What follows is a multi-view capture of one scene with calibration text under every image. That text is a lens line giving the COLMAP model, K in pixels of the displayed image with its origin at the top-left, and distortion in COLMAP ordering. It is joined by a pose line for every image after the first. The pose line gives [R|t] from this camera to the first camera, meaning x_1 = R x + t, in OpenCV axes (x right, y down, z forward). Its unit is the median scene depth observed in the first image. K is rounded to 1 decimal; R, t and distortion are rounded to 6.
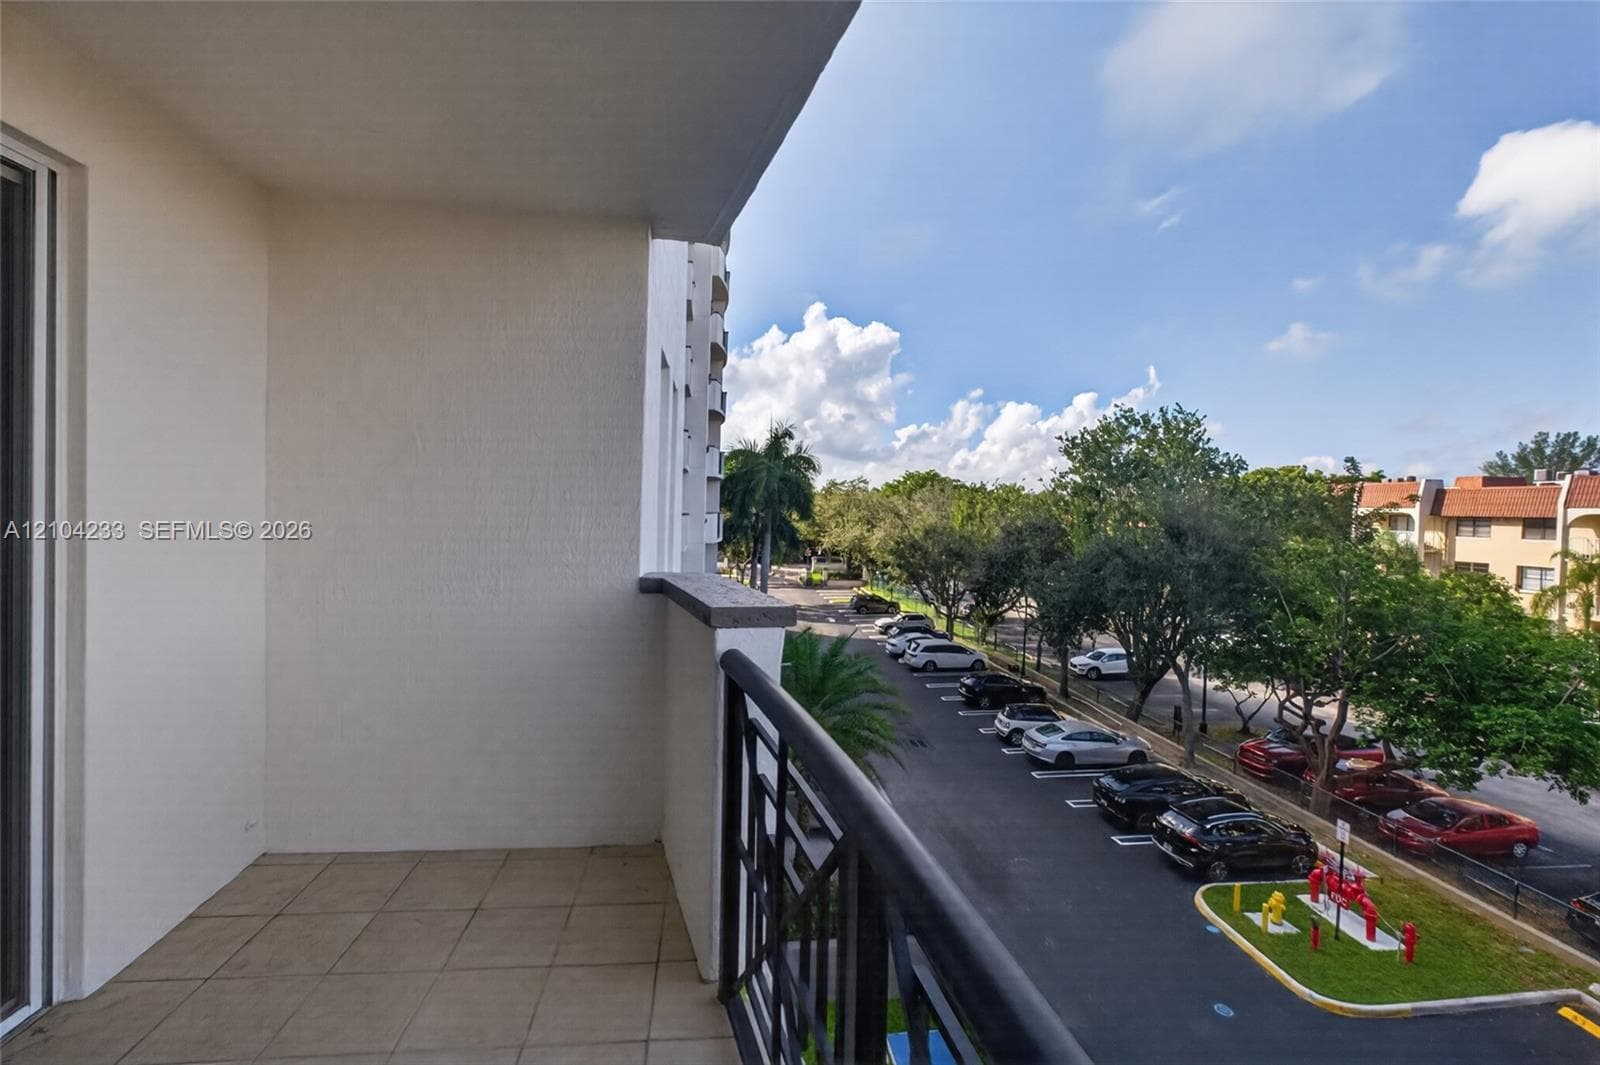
lens RADIAL K [[741.3, 0, 806.1], [0, 741.3, 521.1], [0, 0, 1]] dist [0.014077, 0.000485]
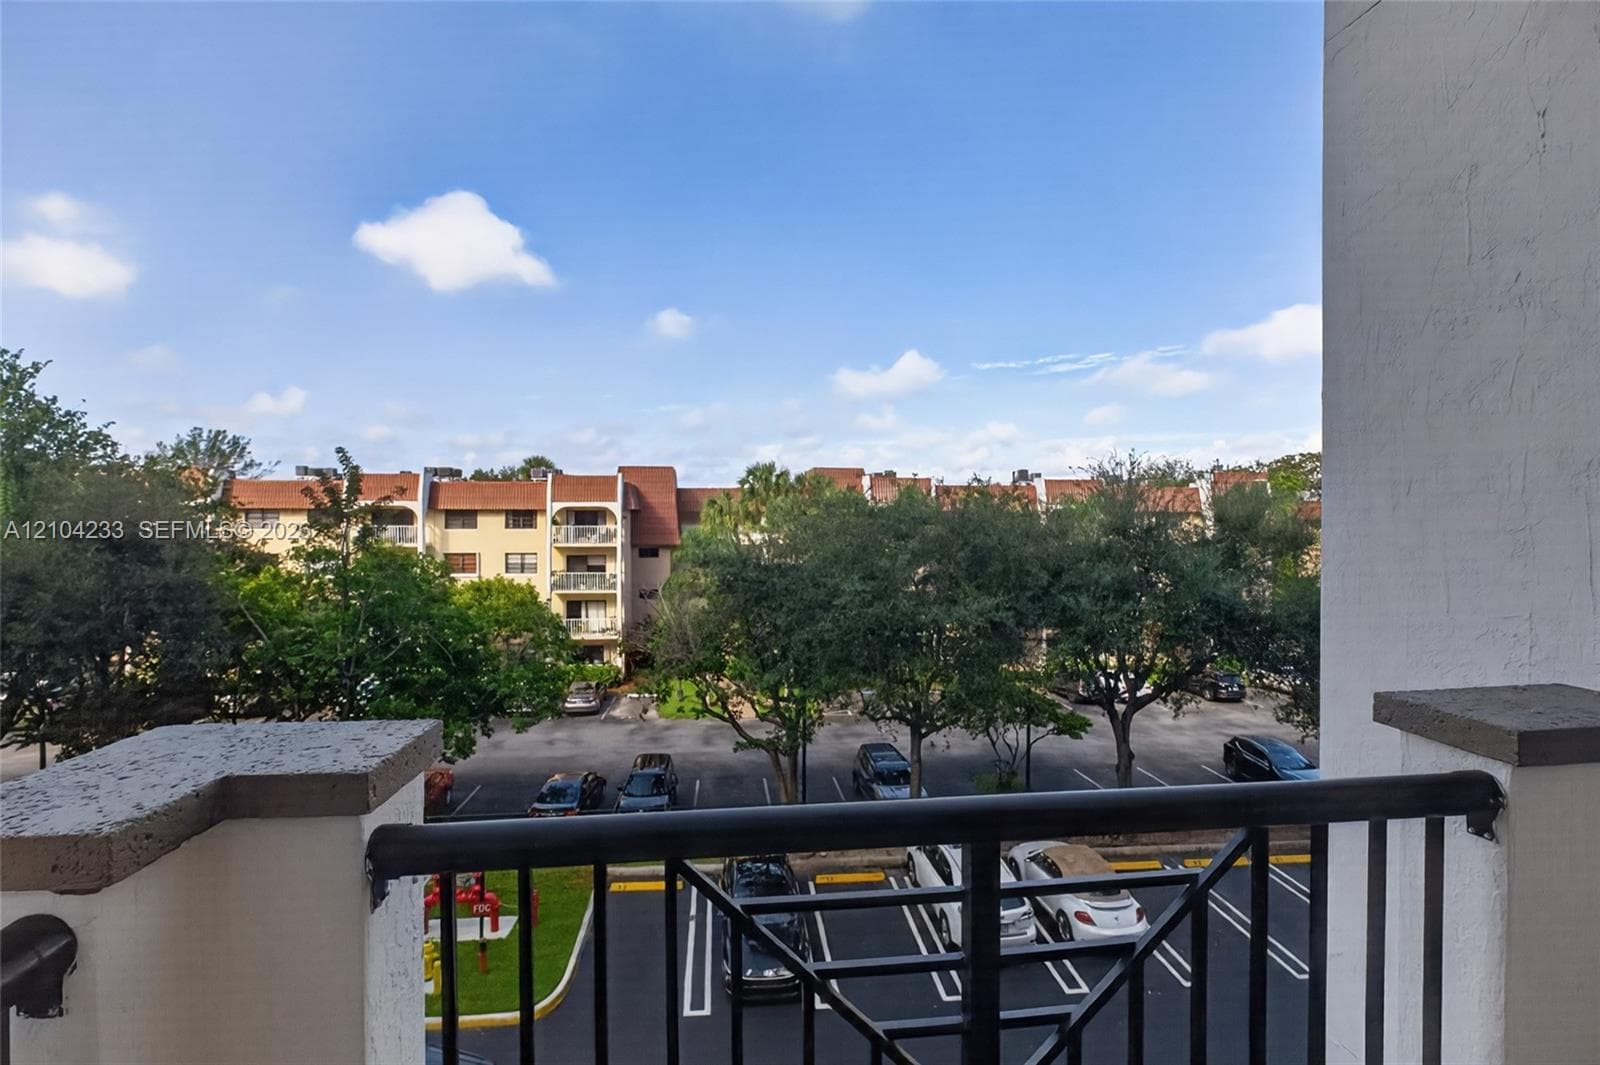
lens RADIAL K [[741.3, 0, 800.6], [0, 741.3, 530.0], [0, 0, 1]] dist [0.014077, 0.000485]
pose [[0.031986, -0.042712, 0.998575, -0.100240], [0.017764, 0.998953, 0.042160, -0.007471], [-0.999330, 0.016390, 0.032711, 0.263997]]
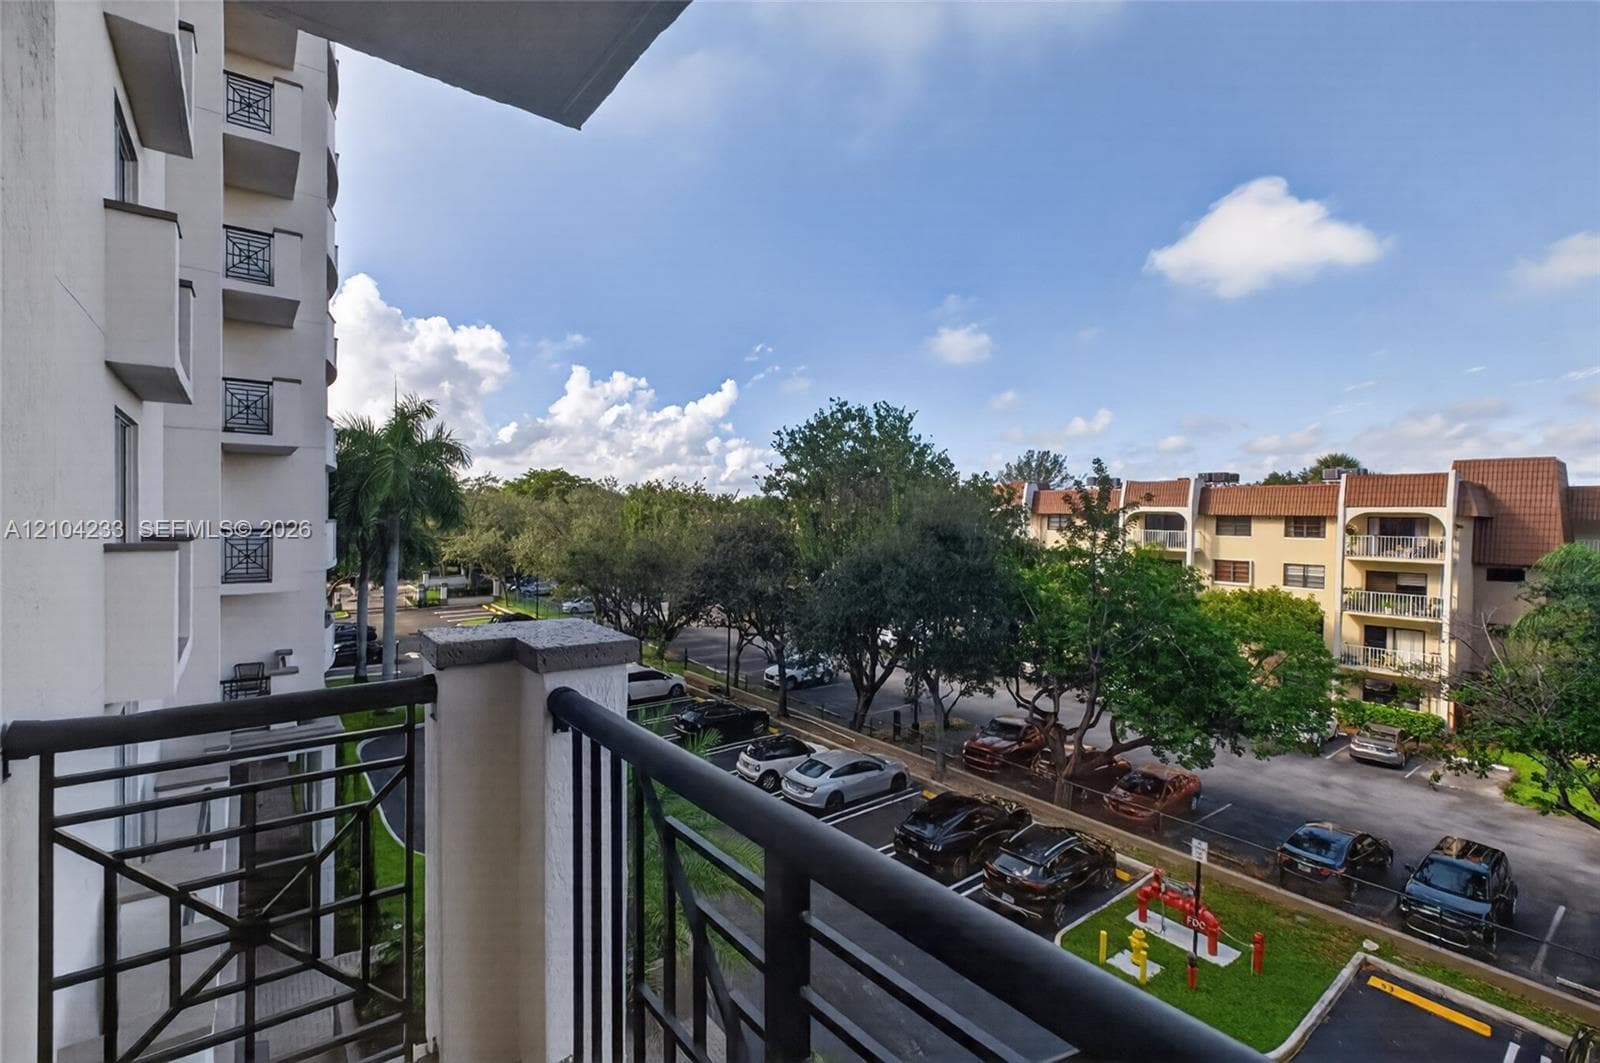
lens RADIAL K [[717.1, 0, 783.9], [0, 717.1, 532.0], [0, 0, 1]] dist [-0.003928, 0.002269]
pose [[0.864756, -0.022568, 0.501685, -0.091660], [0.015236, 0.999709, 0.018709, -0.006325], [-0.501961, -0.008535, 0.864848, 0.250721]]
